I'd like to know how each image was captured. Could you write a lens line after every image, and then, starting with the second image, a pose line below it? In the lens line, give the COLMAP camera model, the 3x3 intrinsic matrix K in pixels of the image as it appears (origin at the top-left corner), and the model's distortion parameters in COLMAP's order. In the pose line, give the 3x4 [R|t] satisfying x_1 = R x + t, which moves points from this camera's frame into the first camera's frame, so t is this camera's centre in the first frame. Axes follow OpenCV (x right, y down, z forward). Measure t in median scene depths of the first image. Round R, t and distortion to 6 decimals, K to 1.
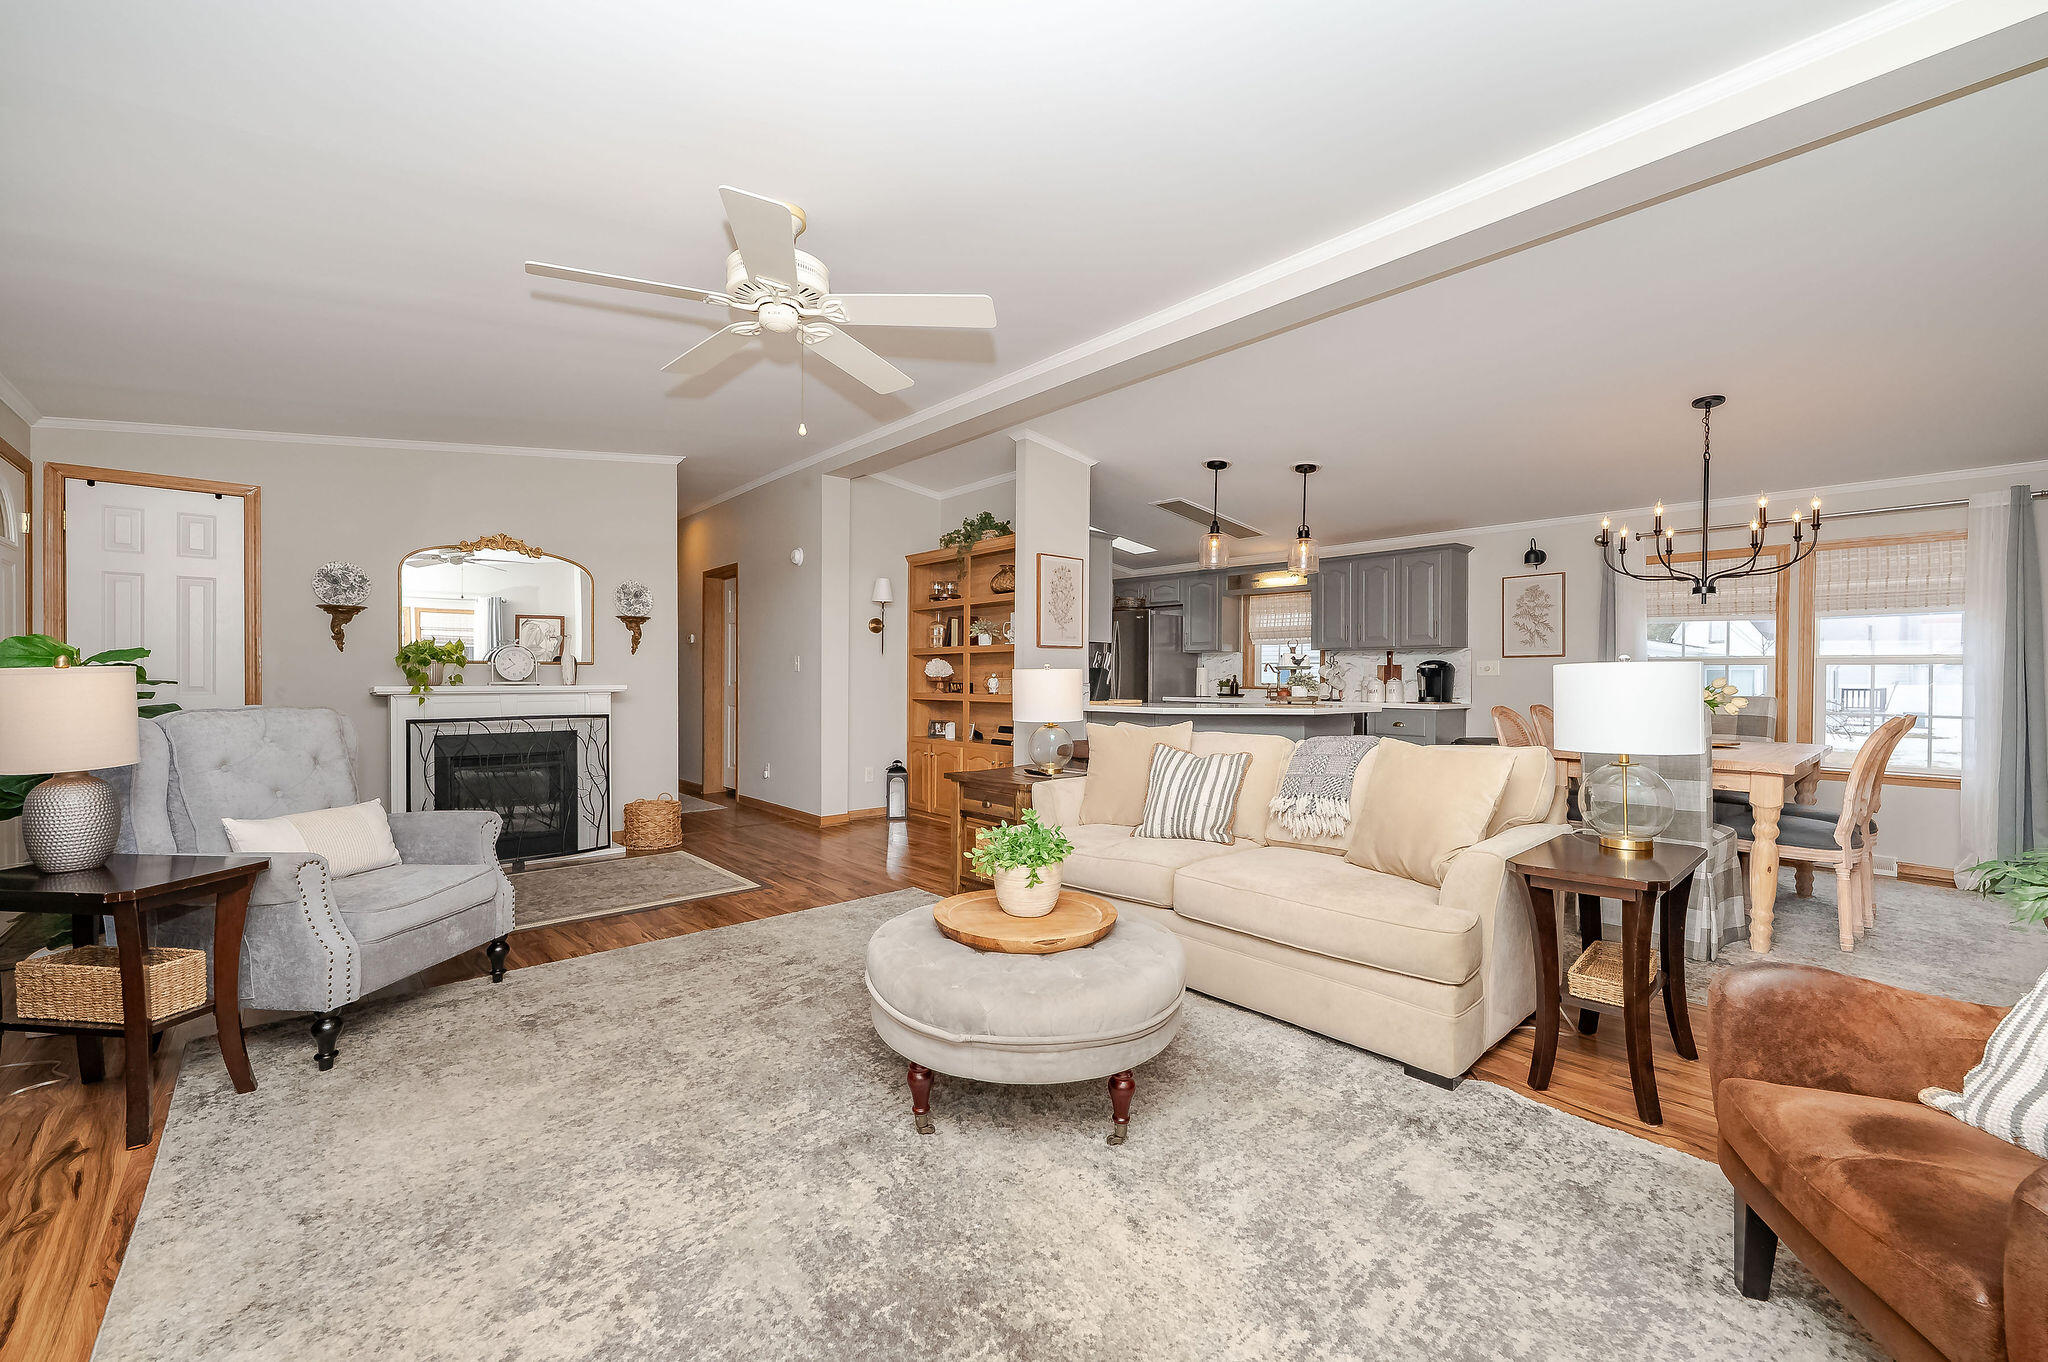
lens RADIAL K [[816.1, 0, 1024.5], [0, 816.1, 676.4], [0, 0, 1]] dist [0.000668, 0.000117]
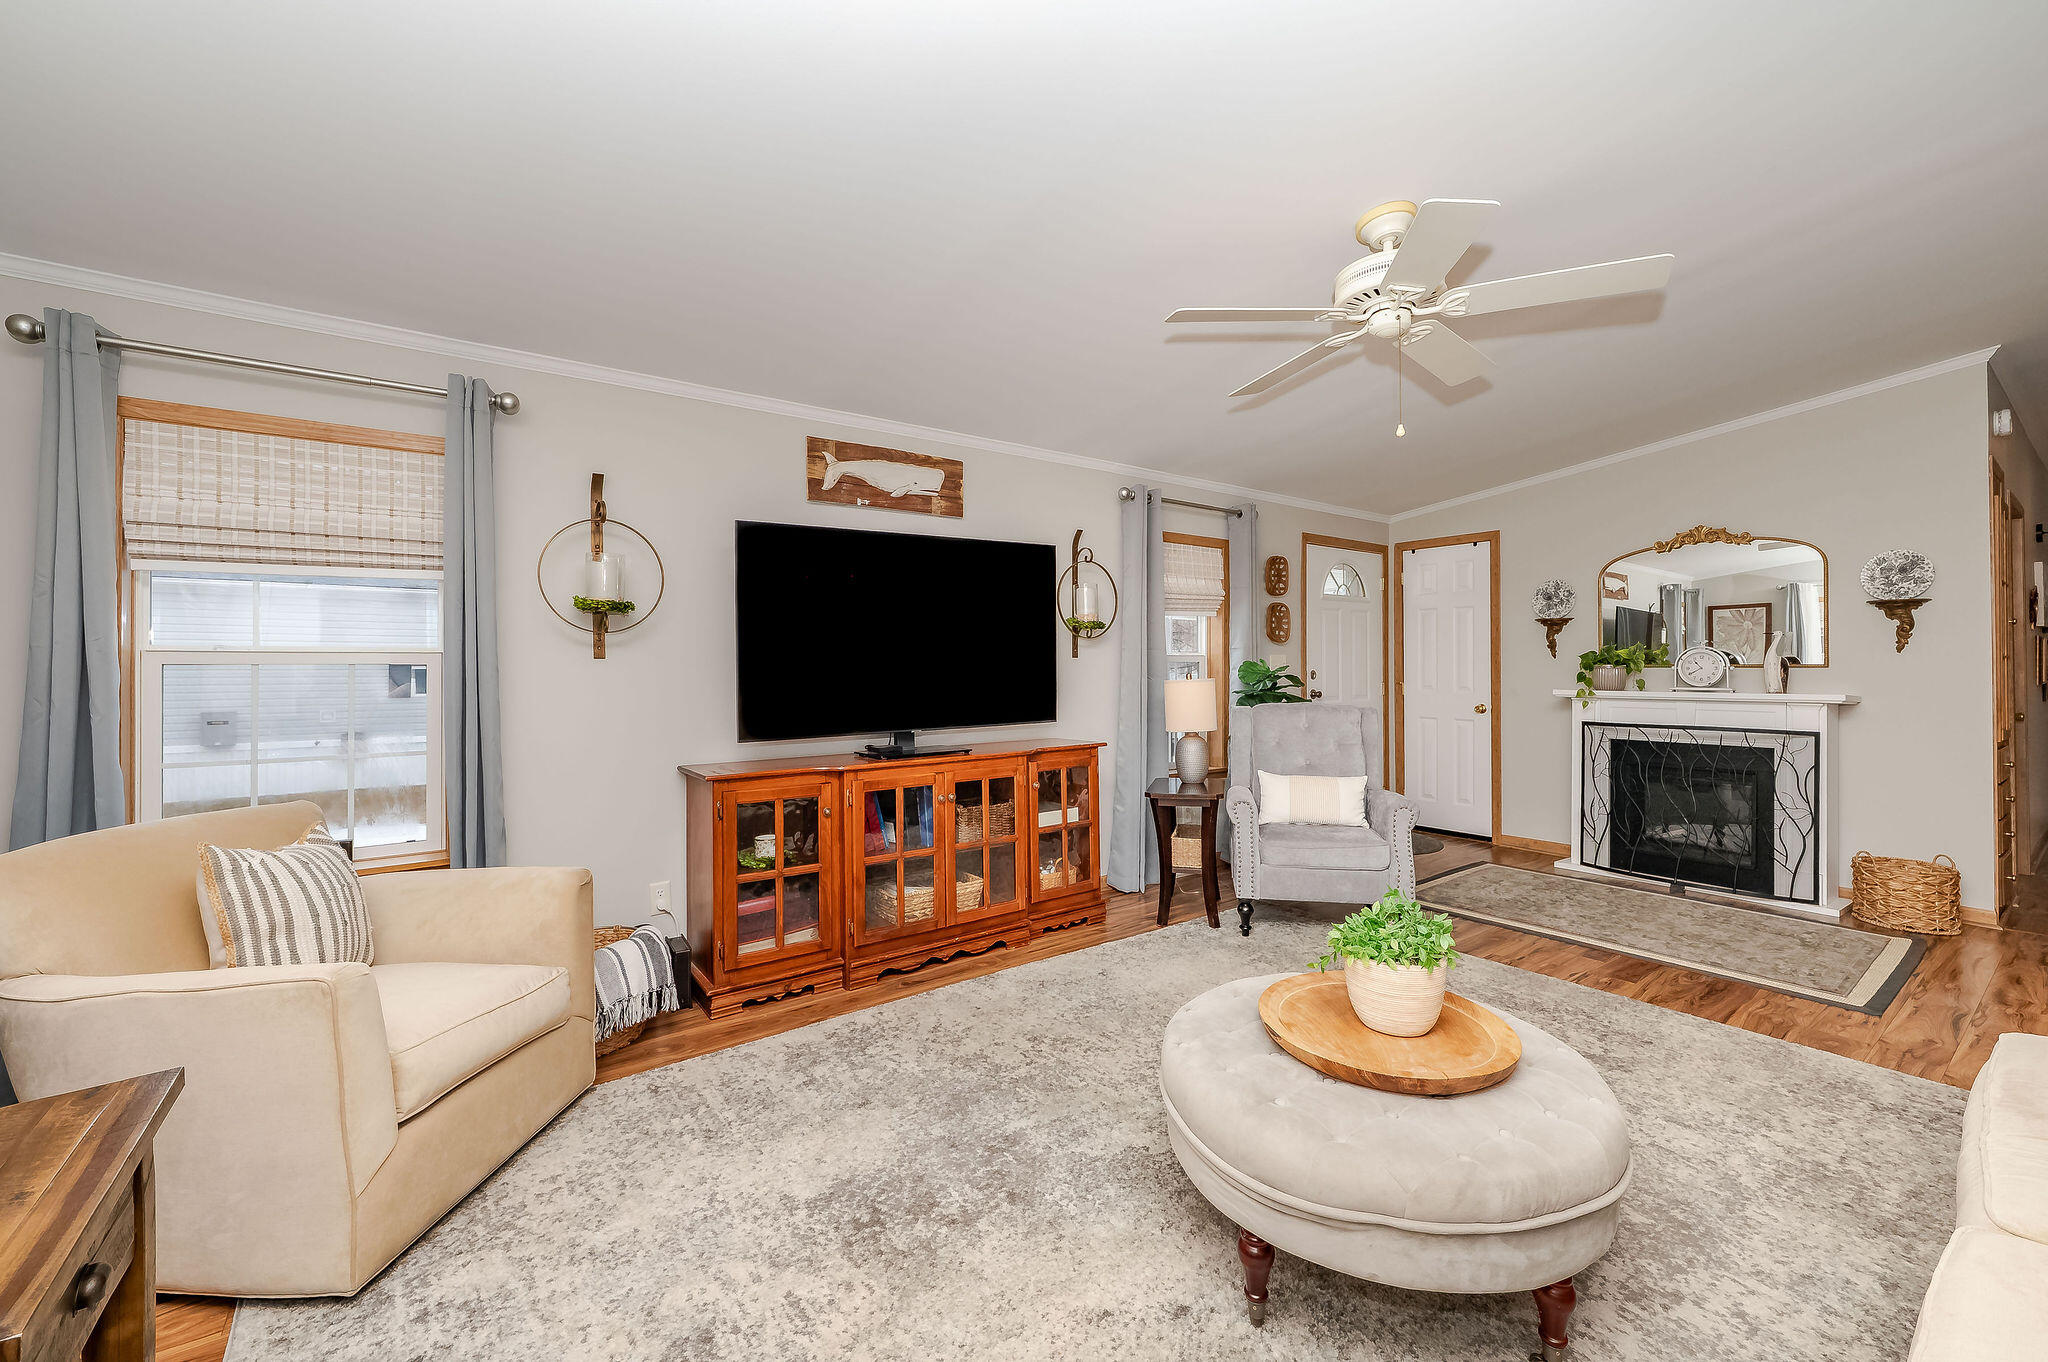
lens RADIAL K [[816.1, 0, 1018.6], [0, 816.1, 667.8], [0, 0, 1]] dist [0.000668, 0.000117]
pose [[-0.096183, 0.000274, -0.995364, 0.444439], [0.003523, 0.999994, -0.000065, -0.022900], [0.995357, -0.003513, -0.096184, 0.420662]]
